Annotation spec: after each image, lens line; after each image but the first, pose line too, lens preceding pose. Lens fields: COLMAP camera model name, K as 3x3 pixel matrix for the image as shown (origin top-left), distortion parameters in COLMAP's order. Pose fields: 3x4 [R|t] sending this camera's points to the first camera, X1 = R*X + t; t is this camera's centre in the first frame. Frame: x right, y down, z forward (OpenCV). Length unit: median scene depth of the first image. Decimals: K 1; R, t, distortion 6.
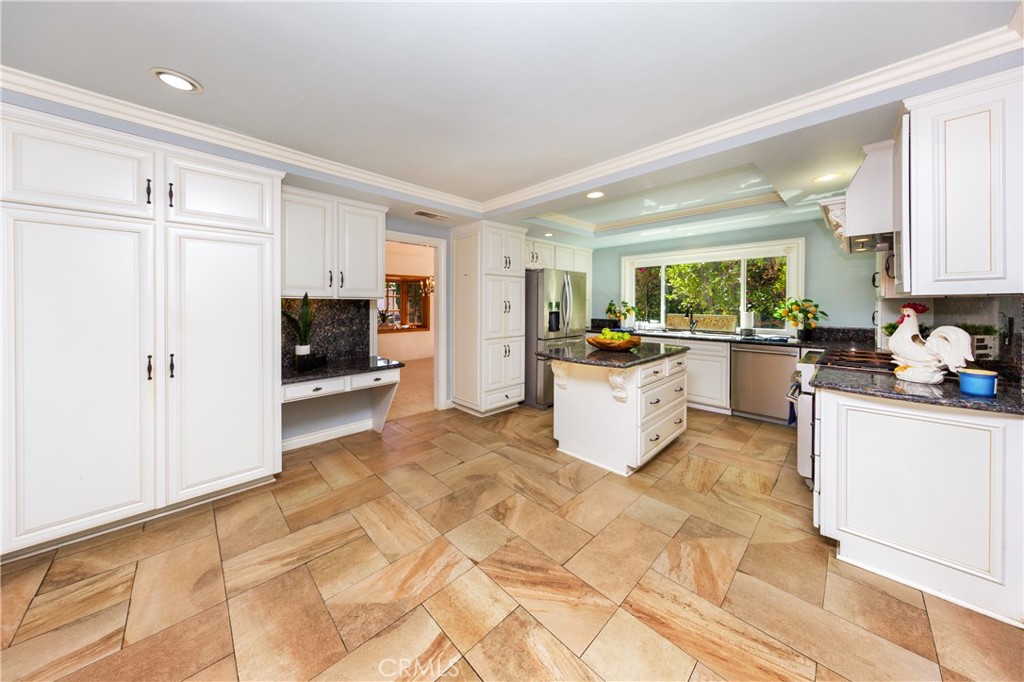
lens RADIAL K [[328.1, 0, 507.2], [0, 328.1, 347.5], [0, 0, 1]] dist [0.000842, 0.000128]
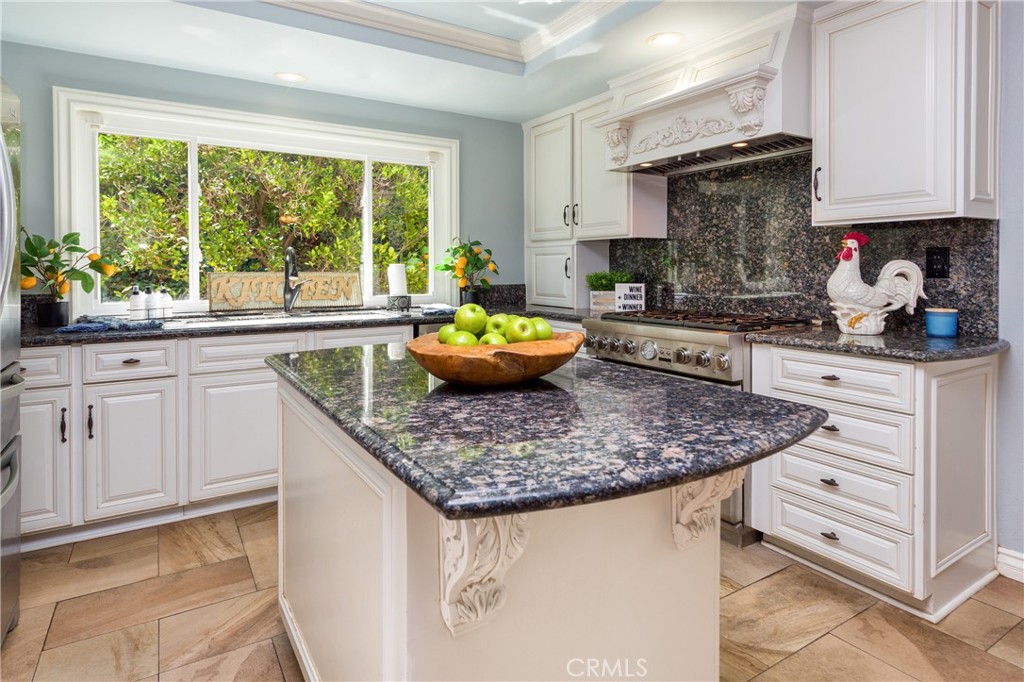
lens RADIAL K [[564.3, 0, 524.5], [0, 564.3, 272.3], [0, 0, 1]] dist [0.000046, -0.000099]
pose [[0.190553, -0.008057, 0.981644, -0.107970], [0.133864, 0.990839, -0.017853, -0.056477], [-0.972507, 0.134808, 0.189886, 0.699692]]
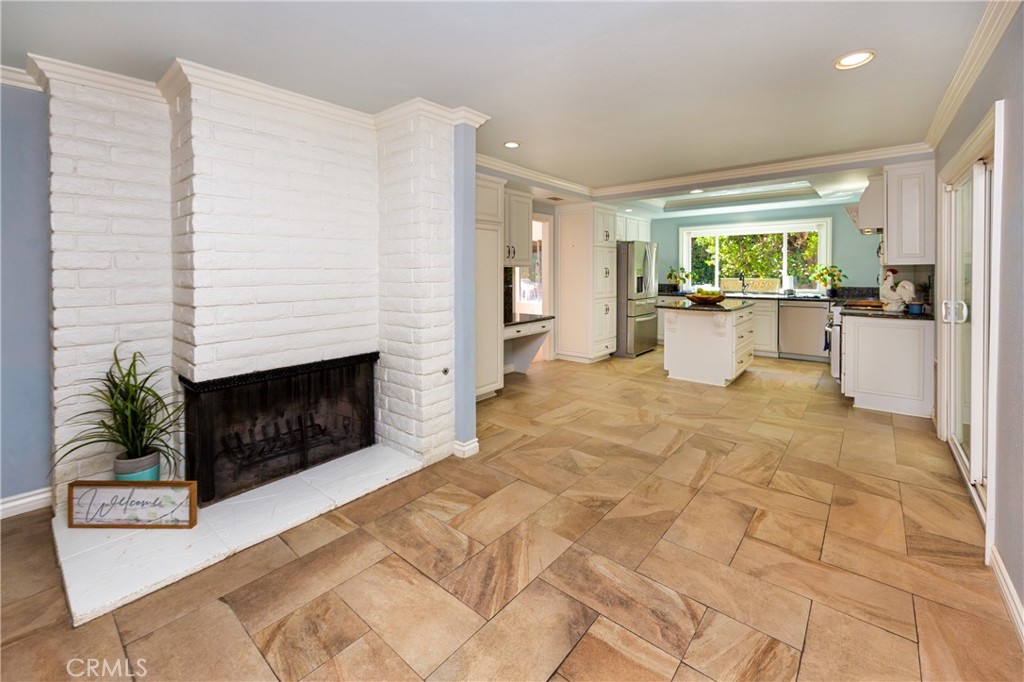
lens RADIAL K [[422.3, 0, 517.7], [0, 422.3, 333.7], [0, 0, 1]] dist [0.009042, -0.000159]
pose [[0.993471, -0.019836, 0.112351, -0.522857], [0.017899, 0.999674, 0.018222, 0.069237], [-0.112676, -0.016092, 0.993501, -0.533454]]
